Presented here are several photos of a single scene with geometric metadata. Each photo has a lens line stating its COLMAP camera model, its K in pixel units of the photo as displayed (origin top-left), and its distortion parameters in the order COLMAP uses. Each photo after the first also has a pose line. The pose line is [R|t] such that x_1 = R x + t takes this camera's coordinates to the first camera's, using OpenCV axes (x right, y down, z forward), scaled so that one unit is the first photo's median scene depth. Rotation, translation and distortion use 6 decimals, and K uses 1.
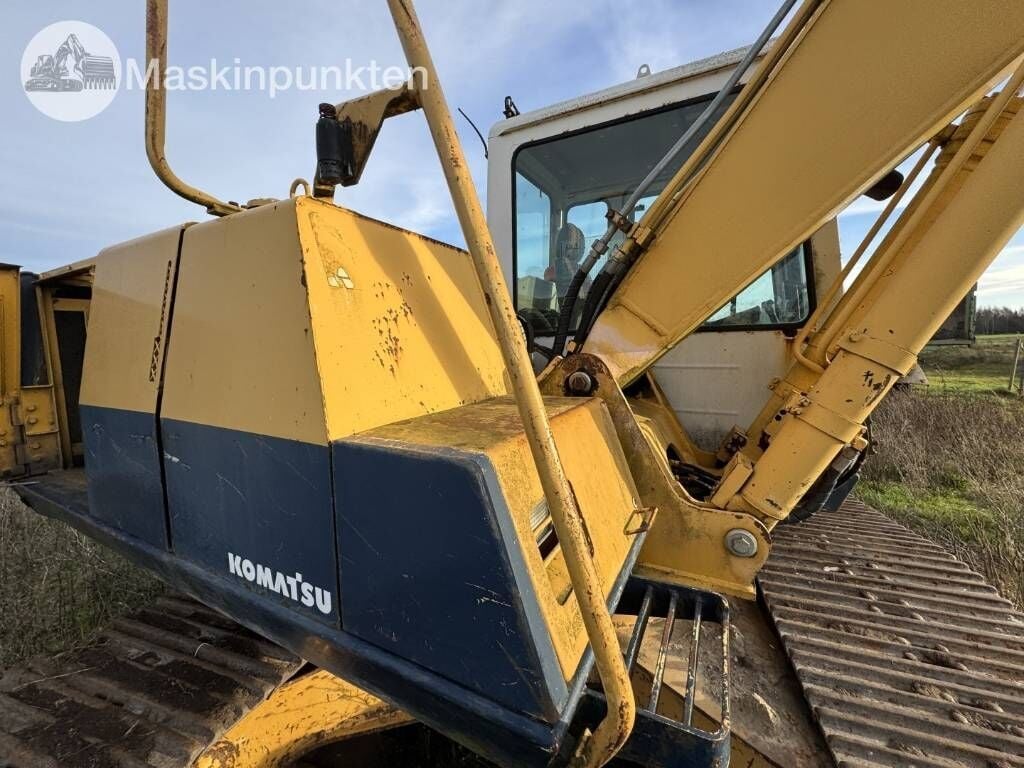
lens RADIAL K [[405.3, 0, 506.1], [0, 405.3, 384.4], [0, 0, 1]] dist [-0.009433, 0.001298]
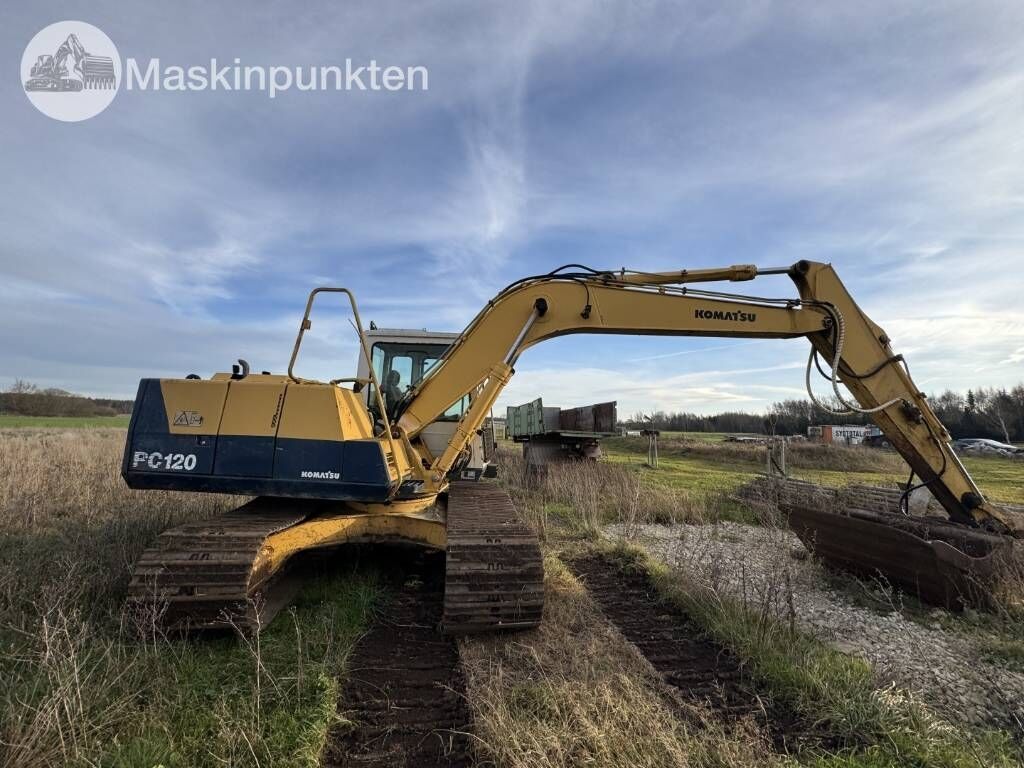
lens RADIAL K [[405.3, 0, 515.2], [0, 405.3, 383.0], [0, 0, 1]] dist [-0.009433, 0.001298]
pose [[0.887038, 0.099883, 0.450763, -0.481658], [-0.007800, 0.979421, -0.201677, 0.237453], [-0.461631, 0.175379, 0.869563, -2.406430]]
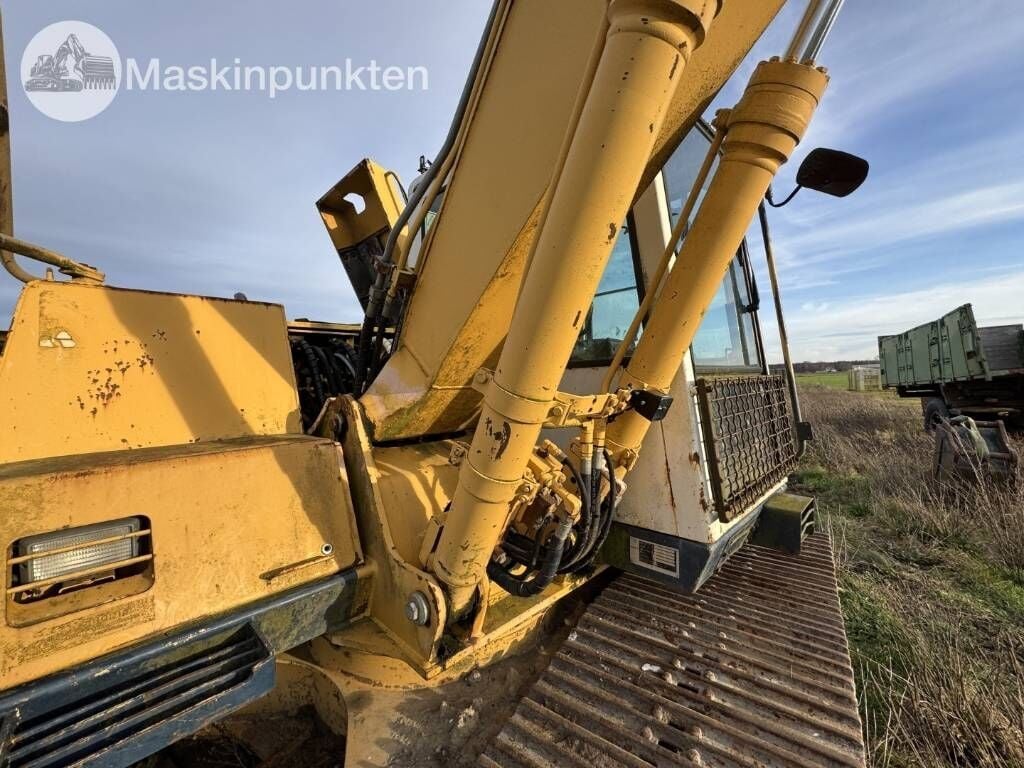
lens RADIAL K [[405.3, 0, 510.2], [0, 405.3, 386.3], [0, 0, 1]] dist [-0.009433, 0.001298]
pose [[0.956301, -0.010787, -0.292185, 0.887078], [-0.014026, 0.996476, -0.082694, -0.021262], [0.292048, 0.083178, 0.952780, 0.147201]]
